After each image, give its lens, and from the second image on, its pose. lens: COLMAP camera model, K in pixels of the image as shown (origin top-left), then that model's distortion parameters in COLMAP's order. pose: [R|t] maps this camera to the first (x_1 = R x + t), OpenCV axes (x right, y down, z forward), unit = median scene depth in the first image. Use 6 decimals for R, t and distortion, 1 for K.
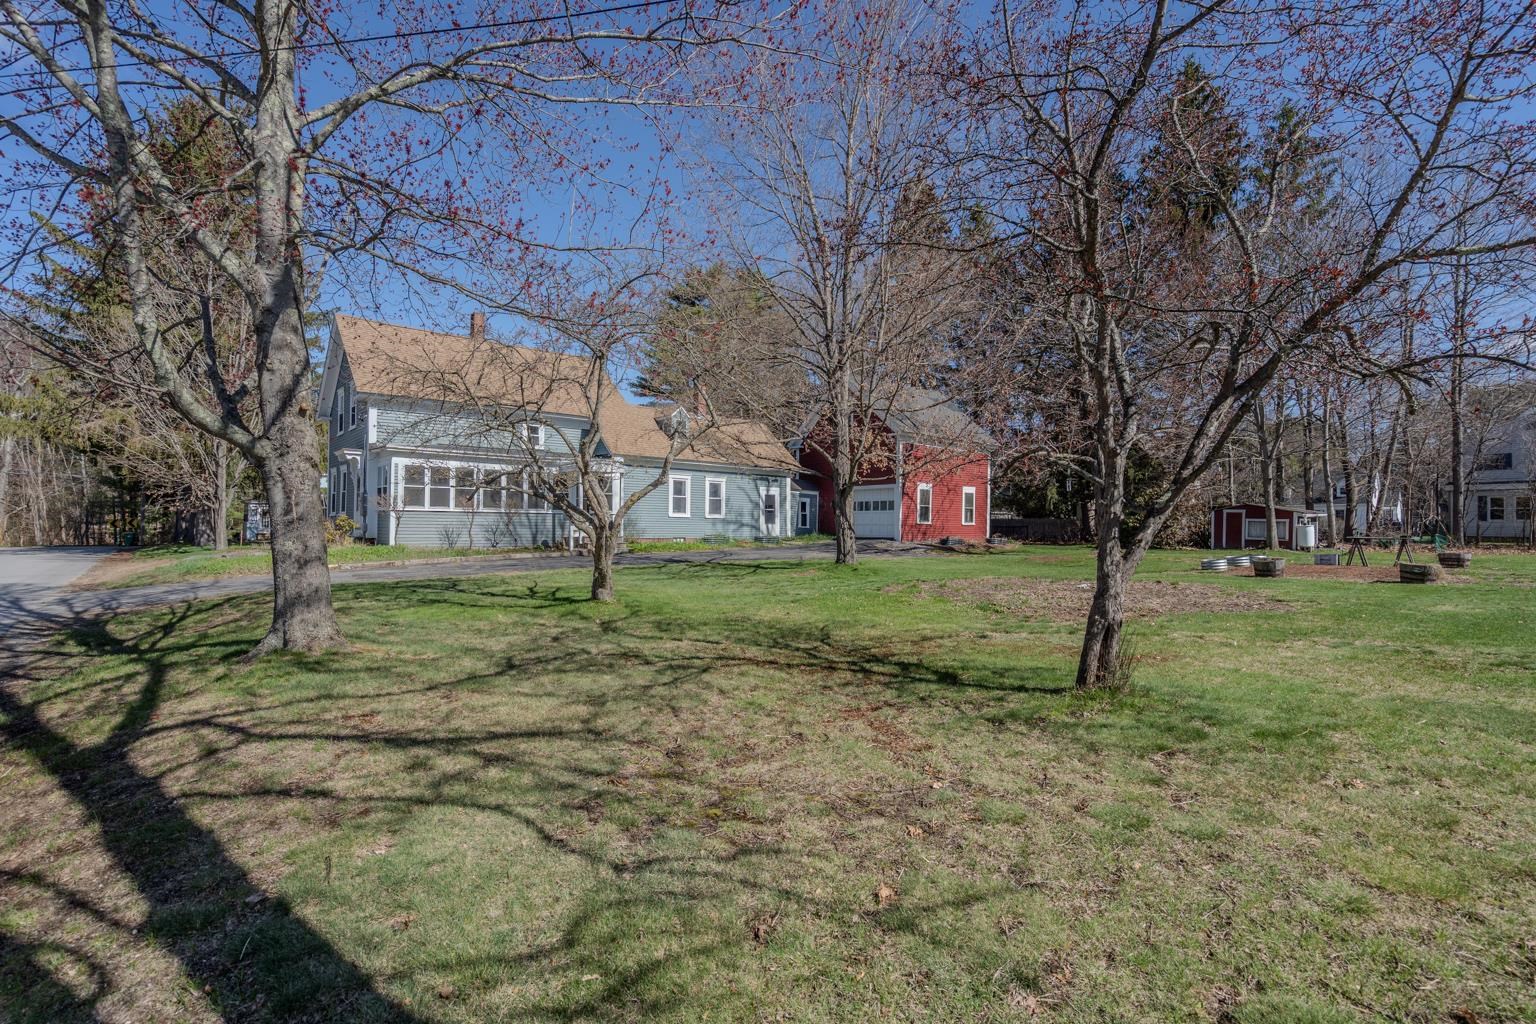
lens RADIAL K [[735.3, 0, 768.0], [0, 735.3, 512.0], [0, 0, 1]] dist [-0.000068, 0.000049]
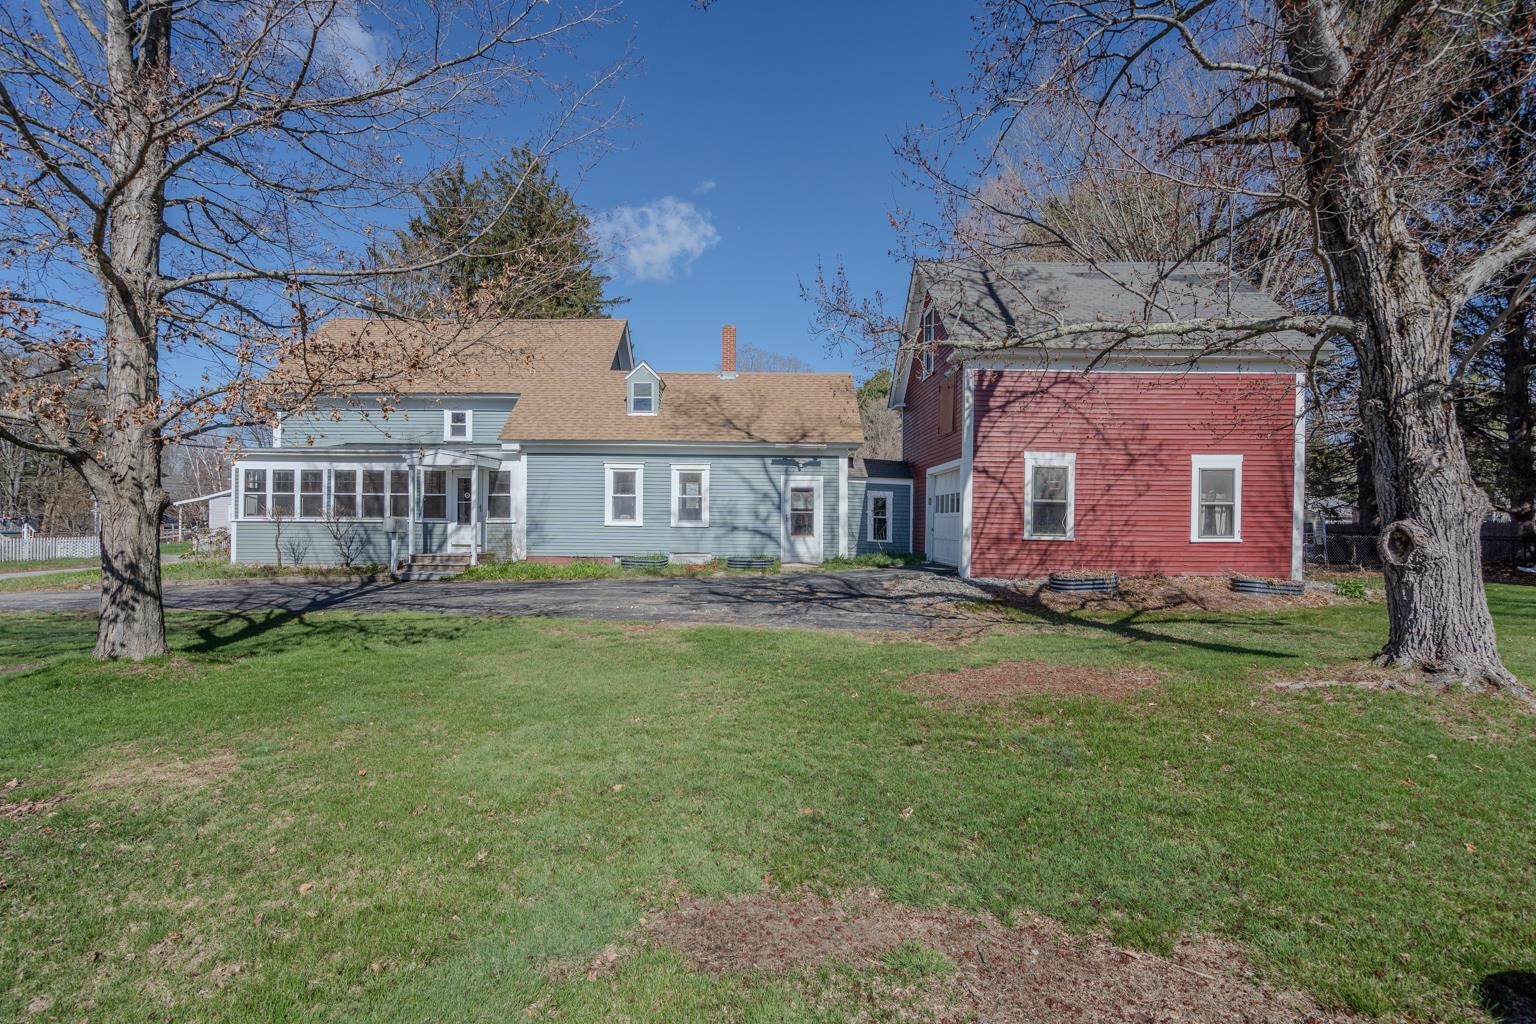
lens RADIAL K [[735.3, 0, 768.0], [0, 735.3, 512.0], [0, 0, 1]] dist [-0.000068, 0.000049]
pose [[0.742647, -0.012188, -0.669572, 0.402188], [0.011288, 0.999920, -0.005681, -0.000733], [0.669588, -0.003340, 0.742725, 0.553445]]
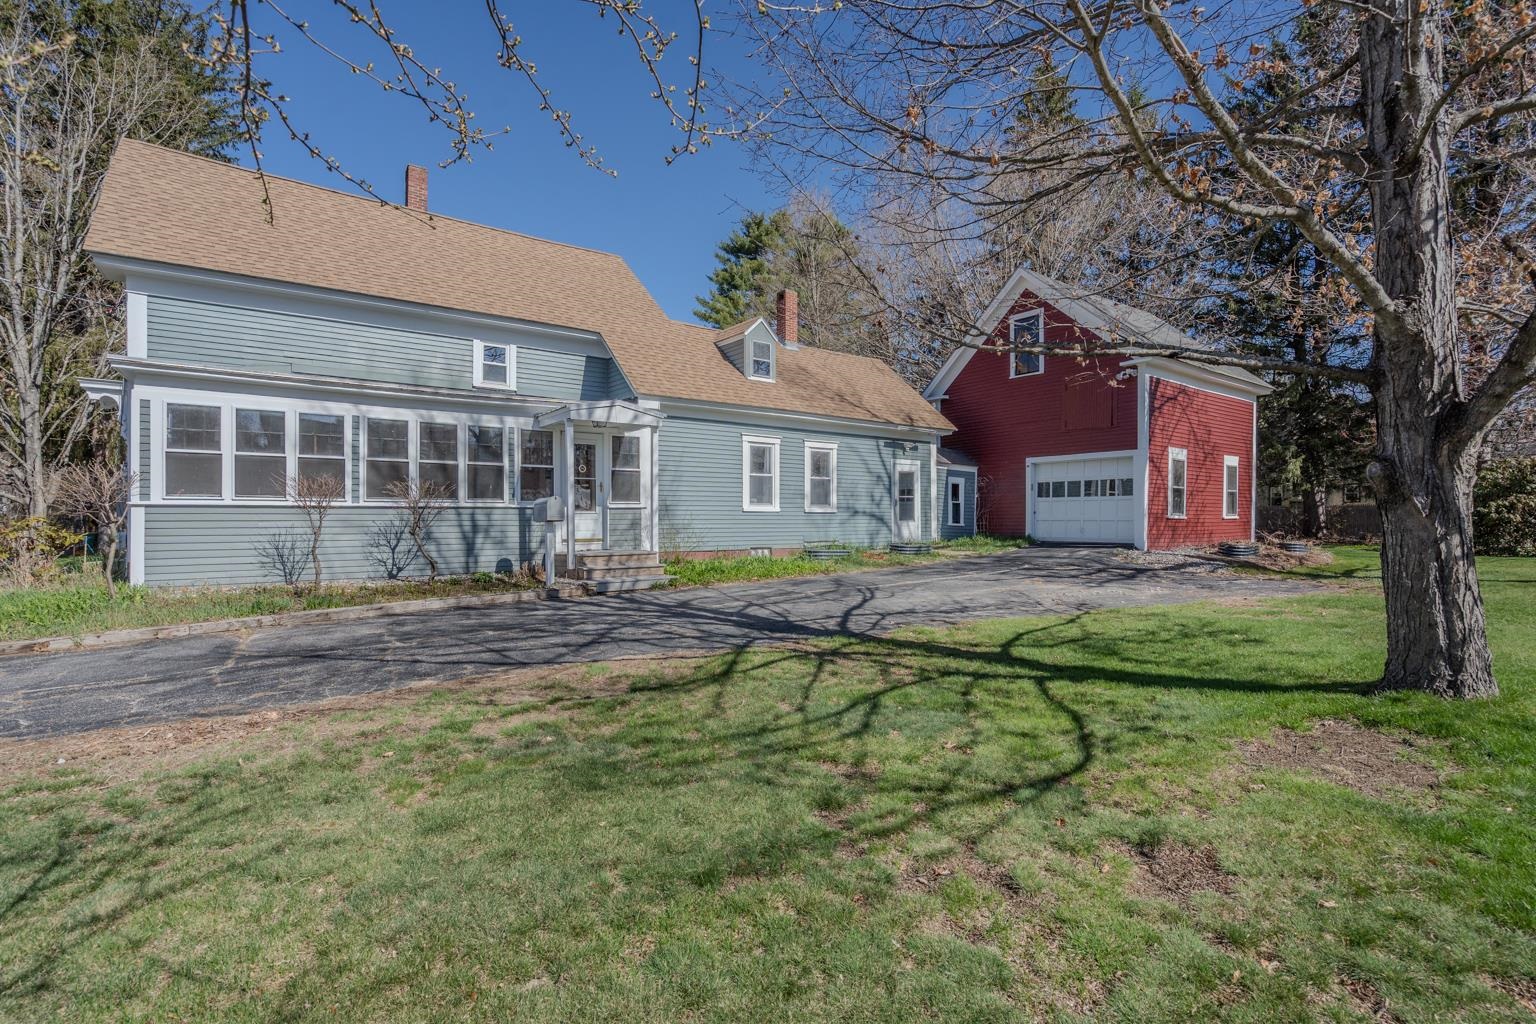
lens RADIAL K [[710.5, 0, 768.0], [0, 710.5, 512.0], [0, 0, 1]] dist [0.016891, -0.000008]
pose [[0.997400, -0.009773, -0.071404, -0.071714], [0.010732, 0.999857, 0.013064, 0.000373], [0.071266, -0.013796, 0.997362, 0.427847]]
